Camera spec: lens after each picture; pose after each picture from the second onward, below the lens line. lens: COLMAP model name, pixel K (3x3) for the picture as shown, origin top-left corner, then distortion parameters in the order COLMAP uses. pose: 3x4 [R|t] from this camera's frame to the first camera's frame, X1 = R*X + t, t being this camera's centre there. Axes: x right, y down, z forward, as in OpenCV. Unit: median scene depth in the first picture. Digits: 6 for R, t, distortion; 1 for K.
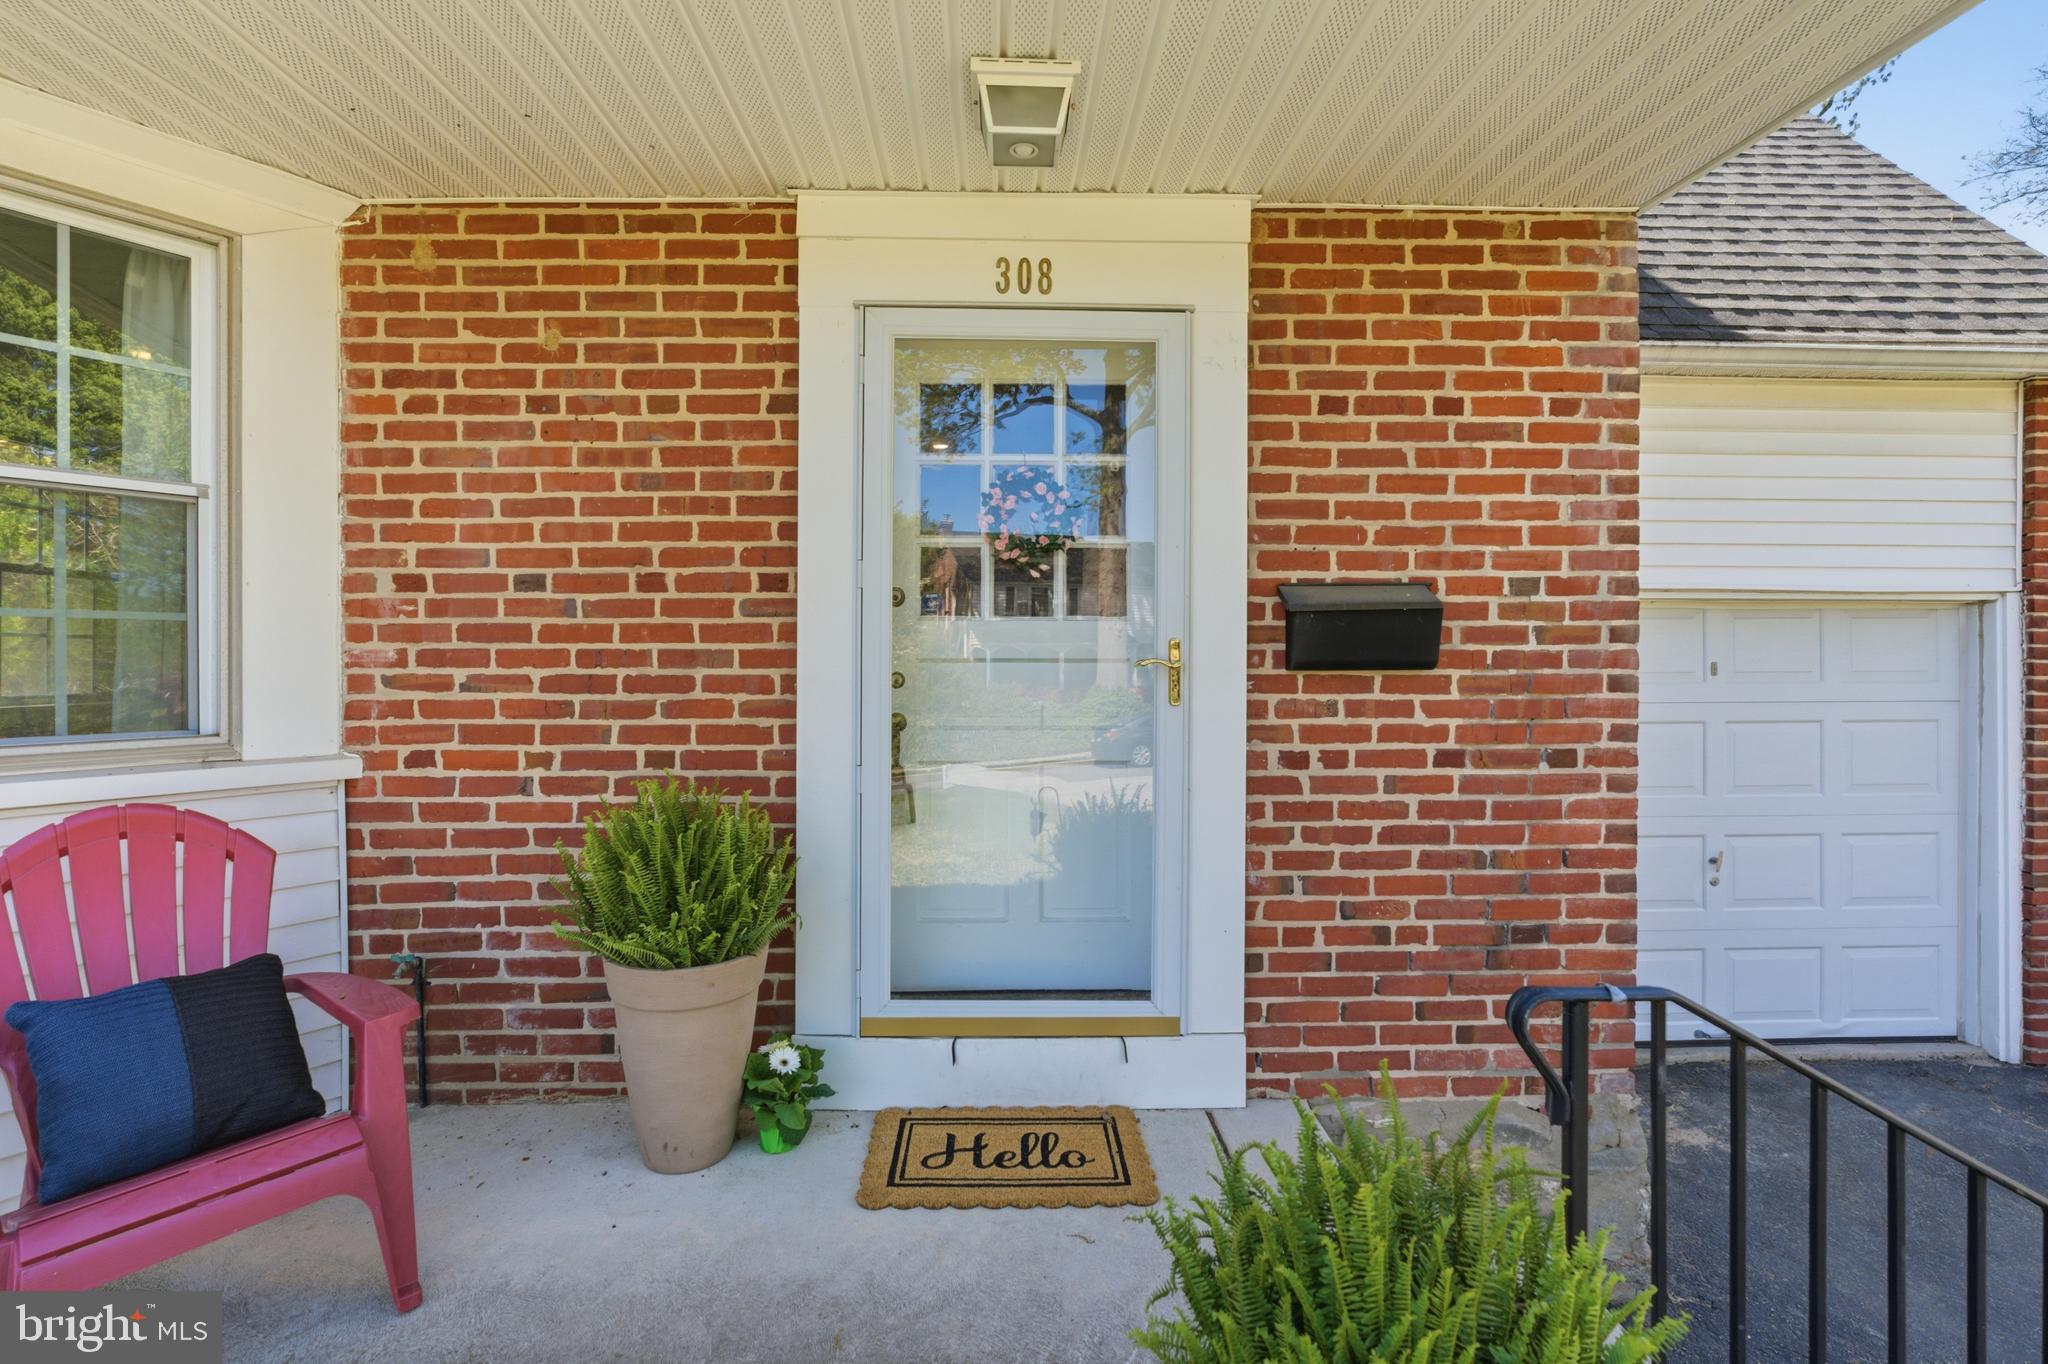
lens RADIAL K [[907.9, 0, 1032.3], [0, 907.9, 660.6], [0, 0, 1]] dist [-0.011767, 0.000698]
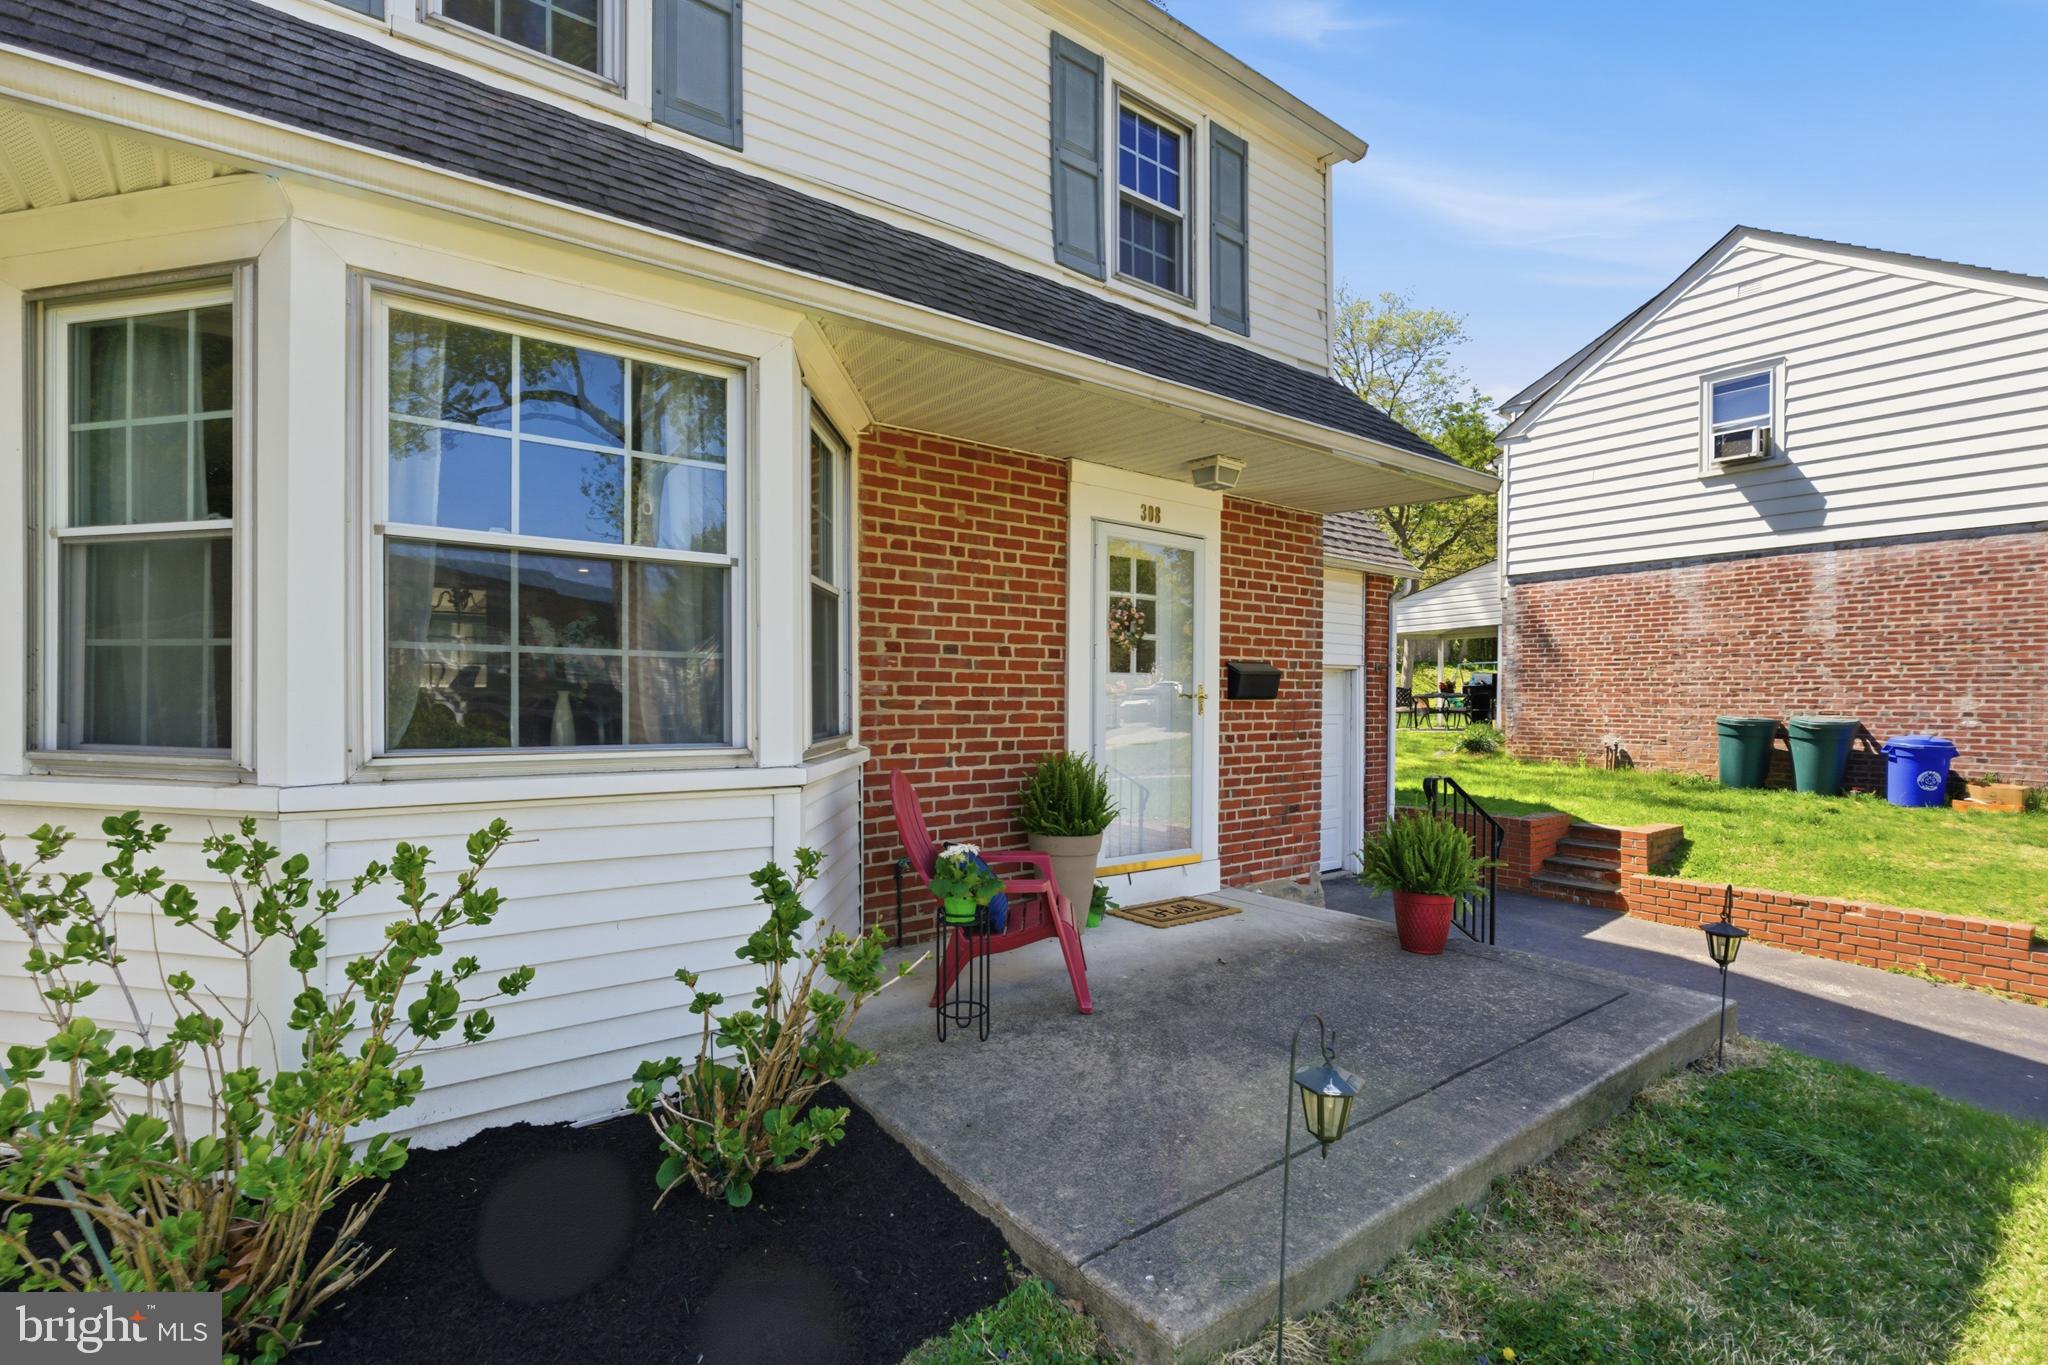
lens RADIAL K [[907.9, 0, 1012.8], [0, 907.9, 692.6], [0, 0, 1]] dist [-0.011767, 0.000698]
pose [[0.813569, 0.007724, 0.581416, -1.509762], [-0.008201, 0.999965, -0.001809, 0.002695], [-0.581410, -0.003296, 0.813604, -0.548631]]
